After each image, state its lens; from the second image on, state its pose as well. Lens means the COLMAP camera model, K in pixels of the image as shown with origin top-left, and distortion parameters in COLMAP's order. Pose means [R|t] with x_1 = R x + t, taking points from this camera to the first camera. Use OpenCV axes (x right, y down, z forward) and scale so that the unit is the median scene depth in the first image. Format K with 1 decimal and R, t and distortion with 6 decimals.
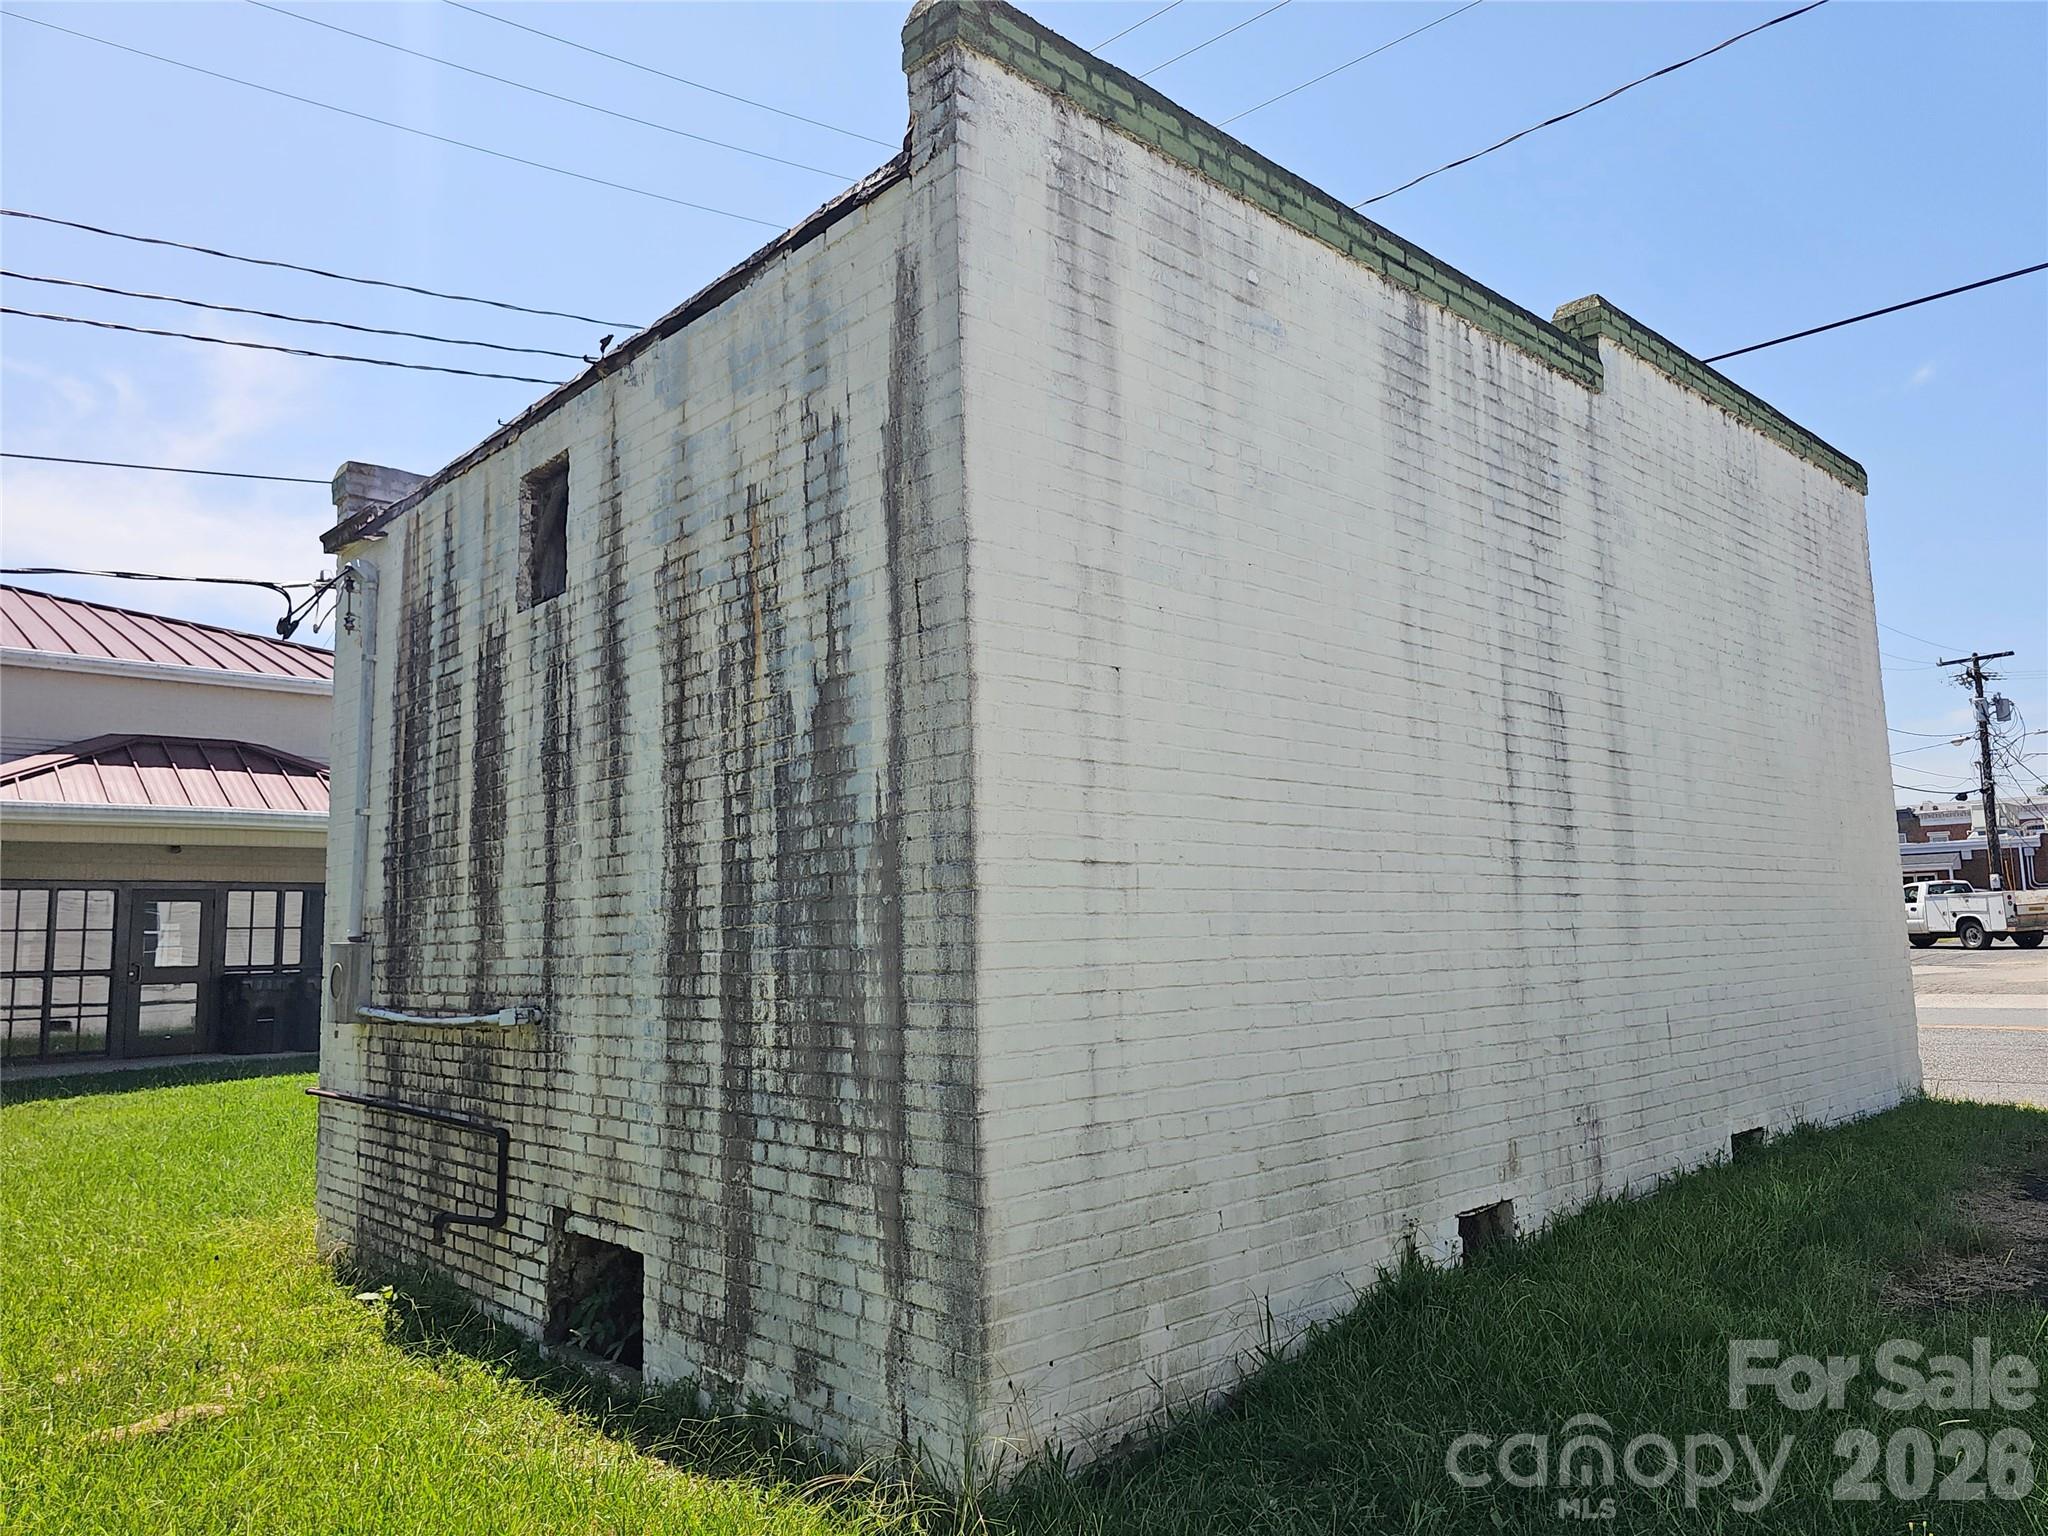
lens RADIAL K [[1377.2, 0, 1029.2], [0, 1377.2, 755.7], [0, 0, 1]] dist [0.052564, -0.017558]
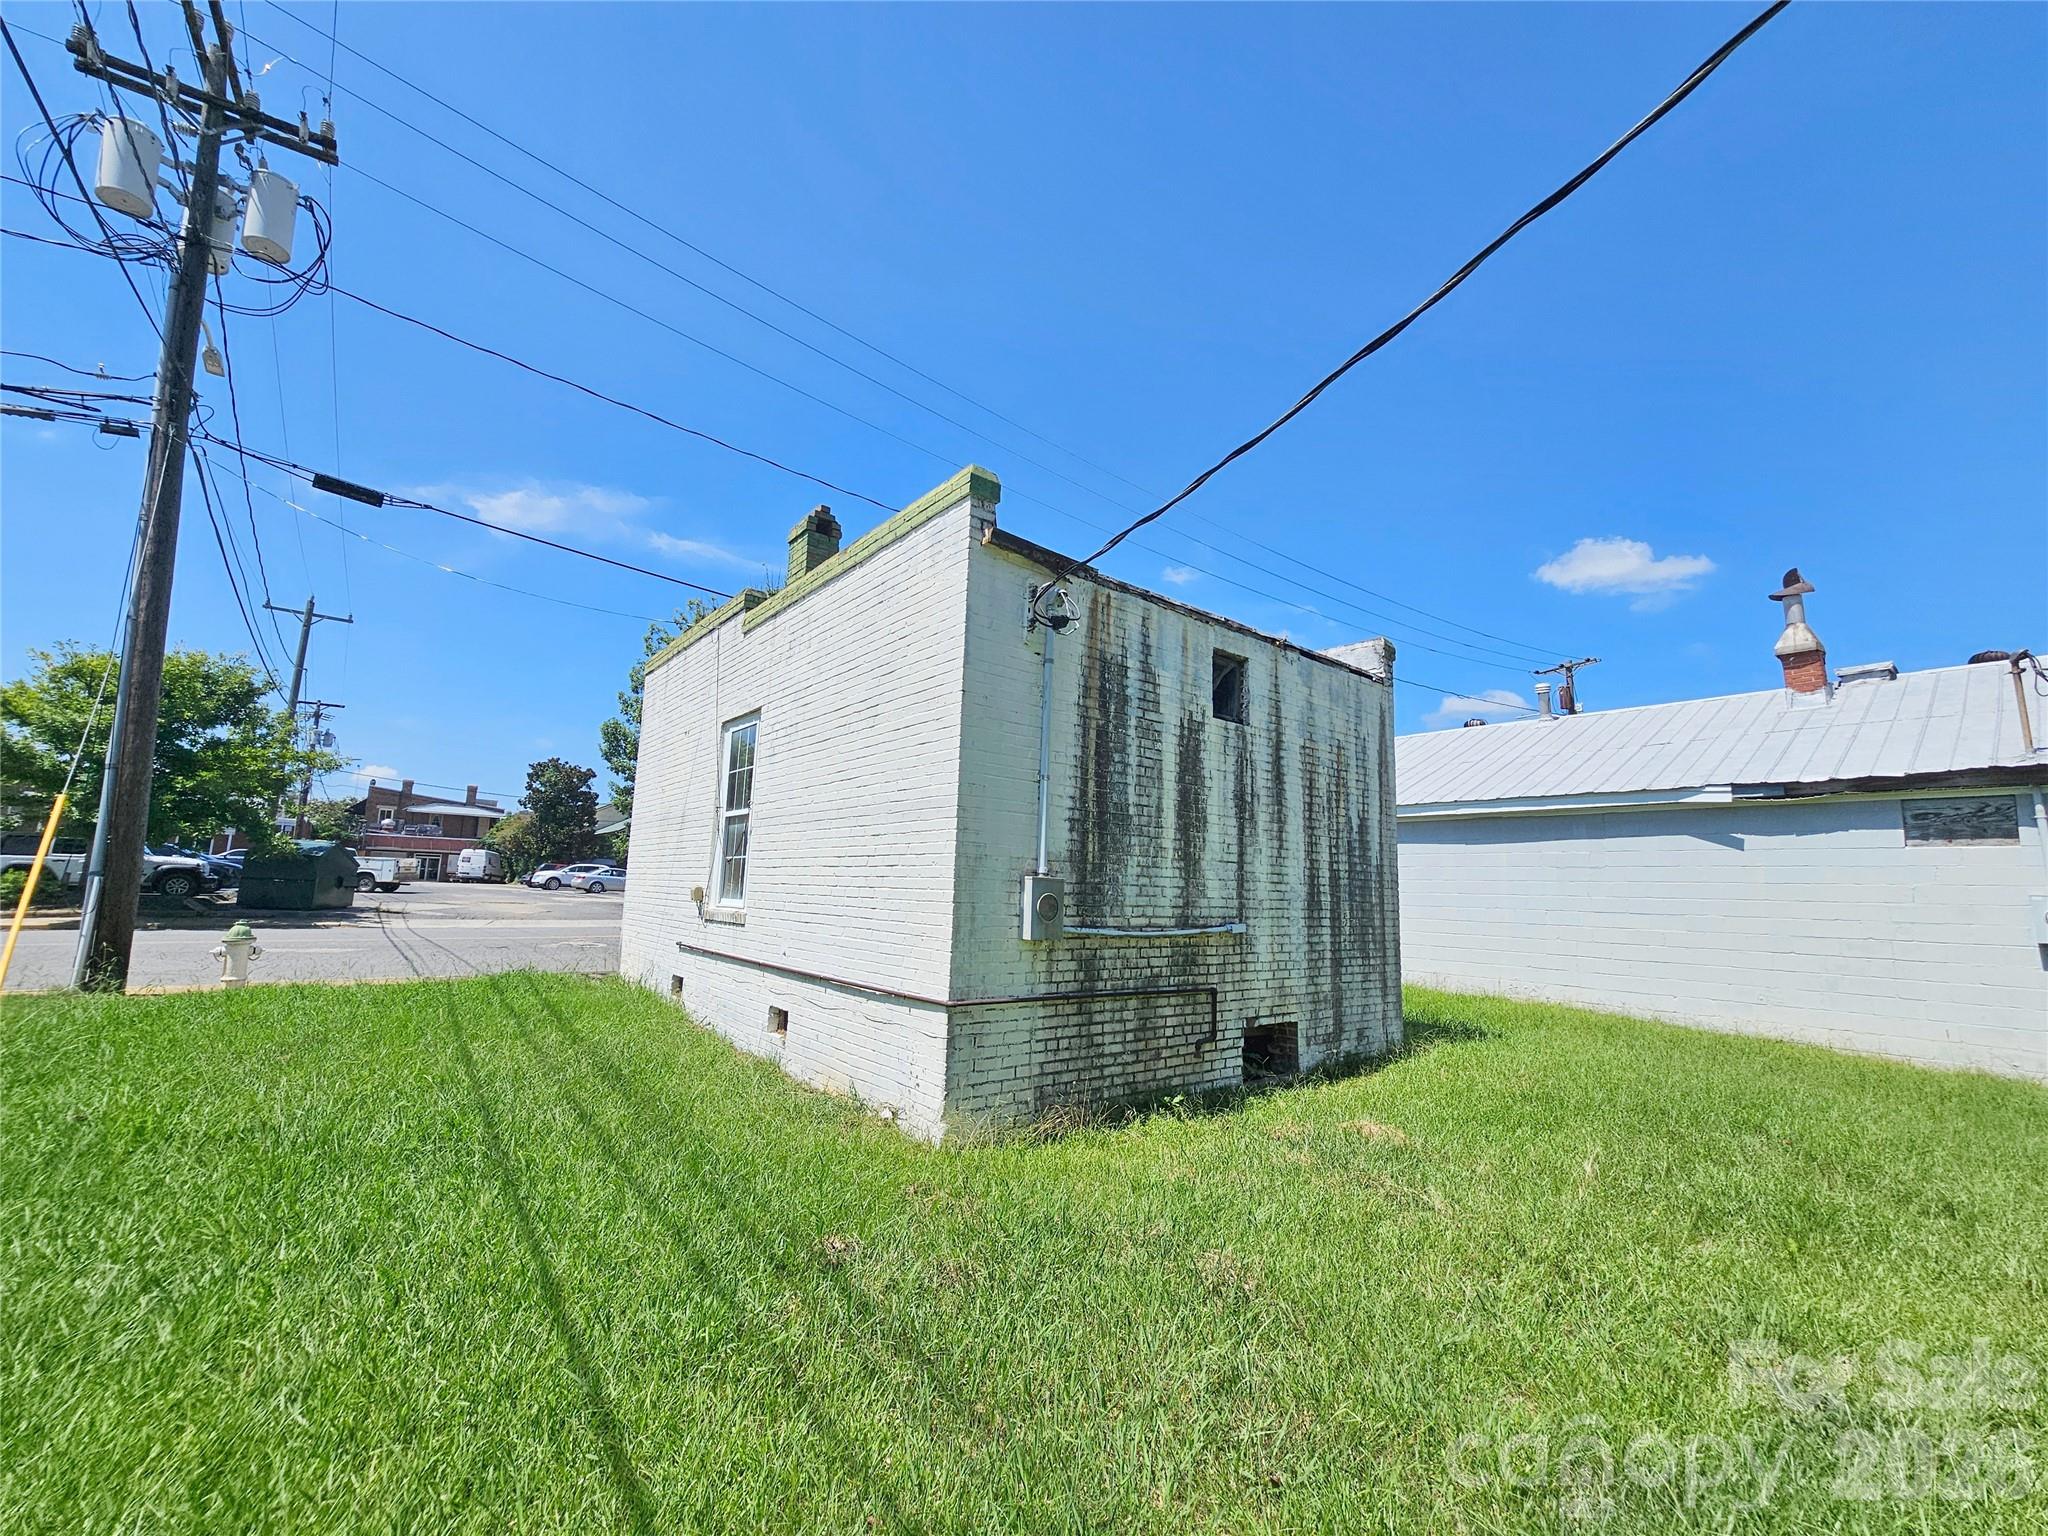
lens RADIAL K [[842.6, 0, 1034.8], [0, 842.6, 755.4], [0, 0, 1]] dist [-0.002954, 0.001377]
pose [[0.061613, 0.190384, 0.979774, -1.809900], [-0.162924, 0.970391, -0.178316, 0.234009], [-0.984713, -0.148642, 0.090807, 1.351730]]
